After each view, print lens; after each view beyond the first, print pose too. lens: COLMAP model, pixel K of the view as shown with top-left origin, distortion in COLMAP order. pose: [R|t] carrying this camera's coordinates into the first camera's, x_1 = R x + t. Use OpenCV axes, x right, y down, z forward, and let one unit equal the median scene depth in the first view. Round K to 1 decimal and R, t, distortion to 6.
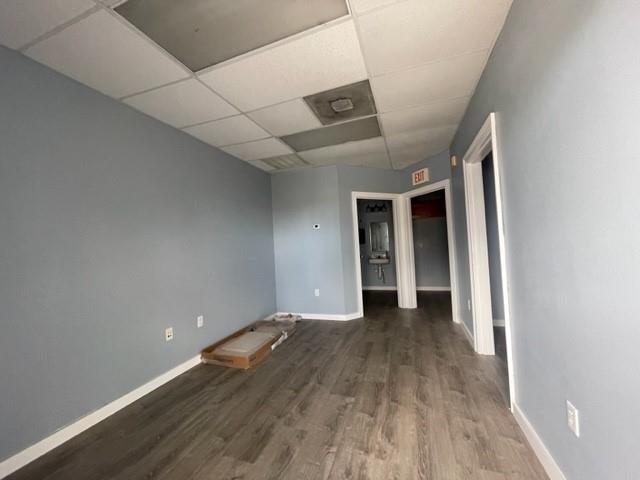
lens RADIAL K [[258.8, 0, 316.7], [0, 258.8, 240.5], [0, 0, 1]] dist [0.001390, 0.001795]
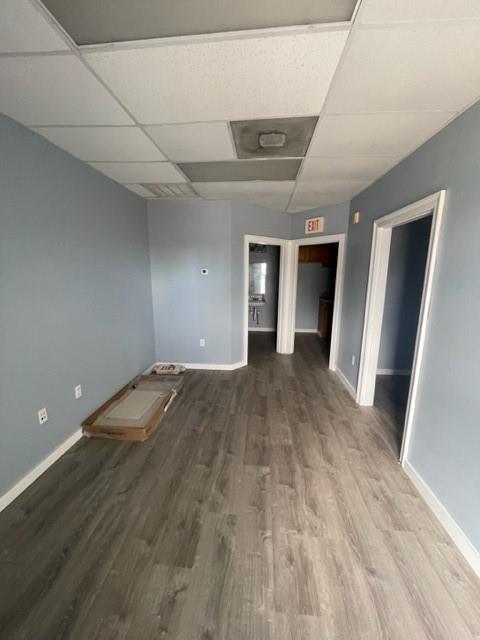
lens RADIAL K [[258.8, 0, 241.2], [0, 258.8, 320.9], [0, 0, 1]] dist [0.001390, 0.001795]
pose [[0.964827, 0.009326, 0.262719, -0.193869], [-0.062984, 0.978464, 0.196572, -0.124096], [-0.255228, -0.206205, 0.944636, 0.149612]]
